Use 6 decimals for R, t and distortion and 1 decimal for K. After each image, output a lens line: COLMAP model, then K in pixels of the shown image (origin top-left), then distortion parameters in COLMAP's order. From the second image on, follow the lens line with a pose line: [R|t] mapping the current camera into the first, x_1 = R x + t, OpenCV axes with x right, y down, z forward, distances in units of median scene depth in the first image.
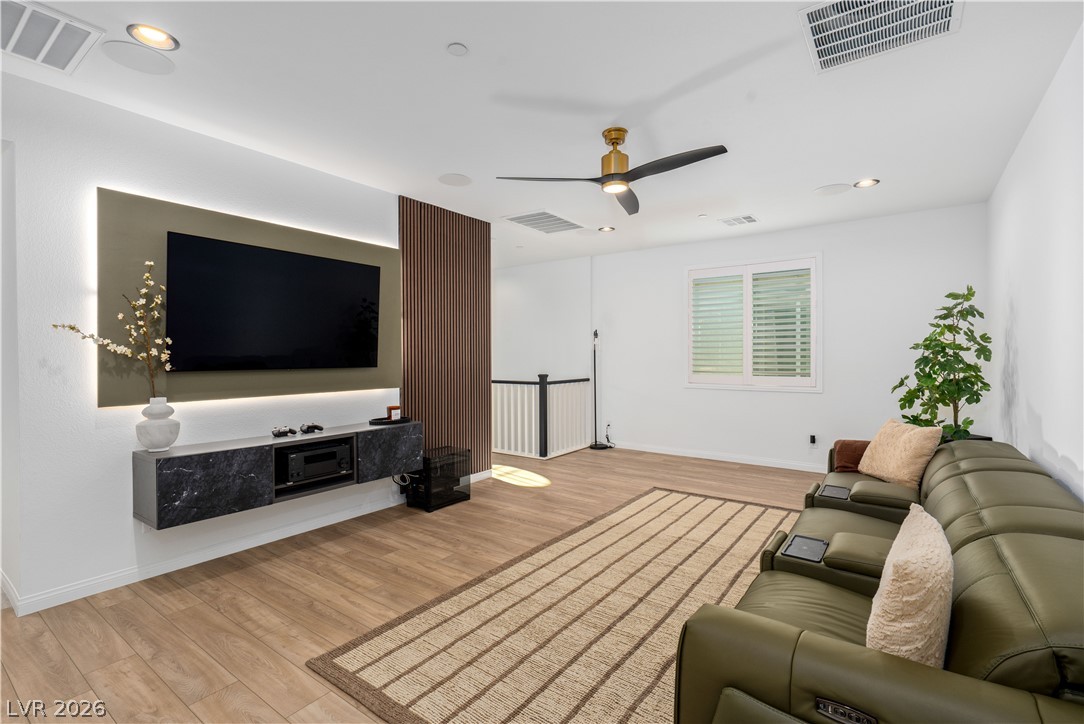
lens RADIAL K [[495.3, 0, 547.3], [0, 495.3, 357.8], [0, 0, 1]] dist [0.002779, -0.000573]
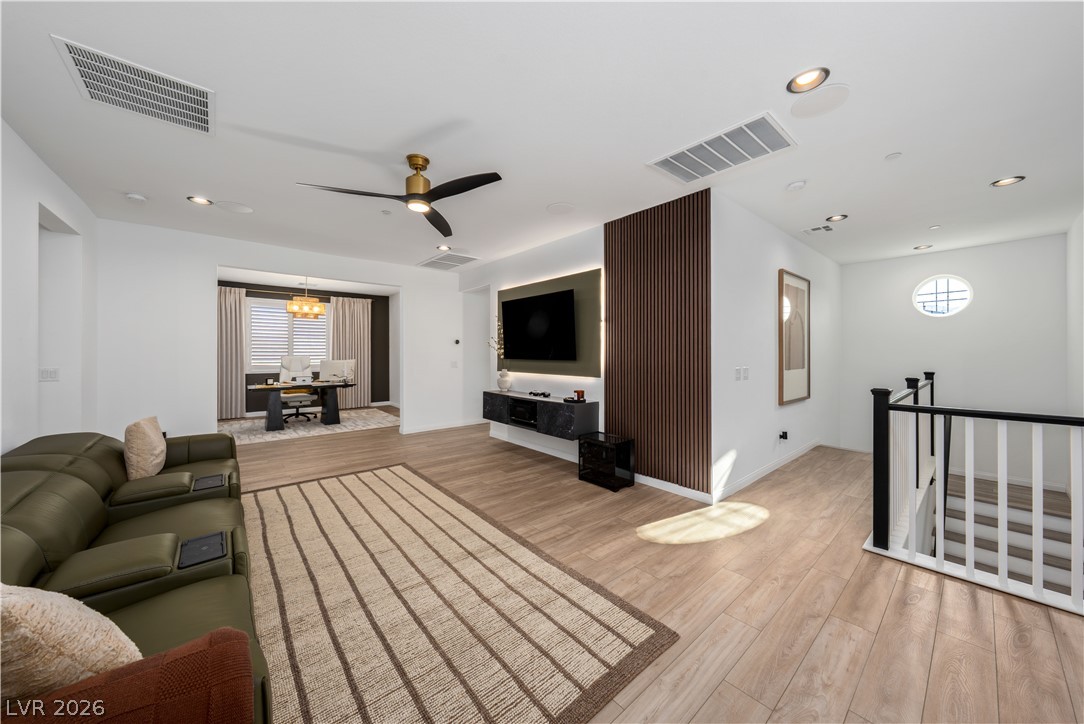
lens RADIAL K [[376.5, 0, 541.3], [0, 376.5, 351.8], [0, 0, 1]] dist [0.000476, 0.000031]
pose [[-0.234727, 0.003866, -0.972054, 0.868070], [-0.001158, 0.999990, 0.004256, -0.012697], [0.972061, 0.002125, -0.234720, 1.401618]]
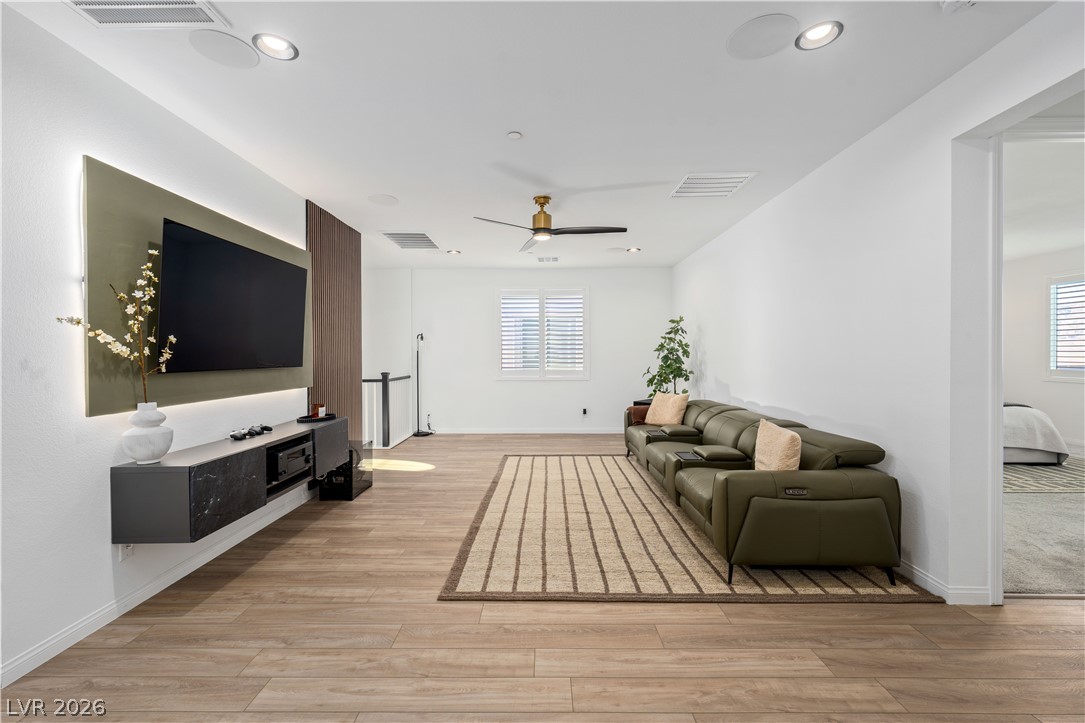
lens RADIAL K [[451.9, 0, 539.4], [0, 451.9, 358.4], [0, 0, 1]] dist [-0.000923, -0.000306]
pose [[0.818451, -0.005362, 0.574552, -0.582836], [0.004921, 0.999985, 0.002321, 0.002250], [-0.574556, 0.000928, 0.818465, -0.053547]]
